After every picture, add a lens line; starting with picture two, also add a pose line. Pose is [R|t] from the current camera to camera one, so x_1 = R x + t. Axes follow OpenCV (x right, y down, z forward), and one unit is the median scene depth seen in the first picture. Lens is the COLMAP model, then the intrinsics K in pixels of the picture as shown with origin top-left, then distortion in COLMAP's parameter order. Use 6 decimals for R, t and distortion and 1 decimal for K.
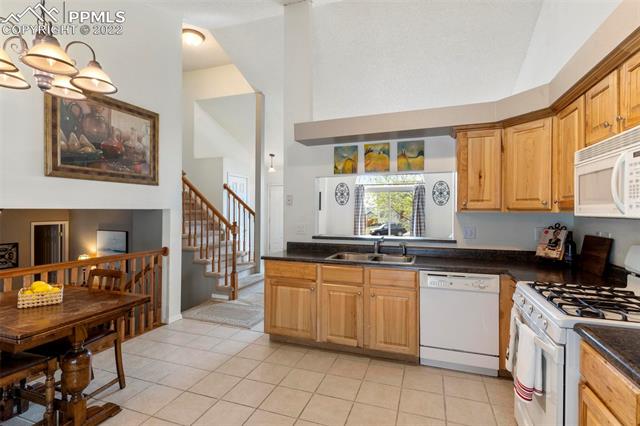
lens RADIAL K [[309.6, 0, 325.5], [0, 309.6, 212.3], [0, 0, 1]] dist [0.000009, 0.000226]
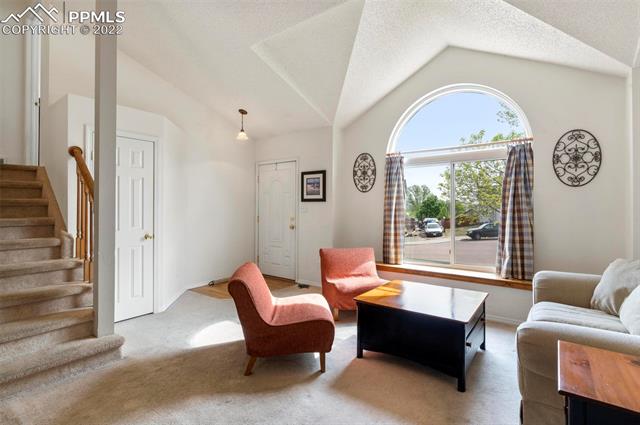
lens RADIAL K [[316.0, 0, 319.6], [0, 316.0, 204.5], [0, 0, 1]] dist [0.001417, 0.000220]
pose [[0.951756, -0.004690, -0.306822, 0.168747], [0.000089, 0.999887, -0.015006, 0.008165], [0.306857, 0.014255, 0.951649, 0.474554]]
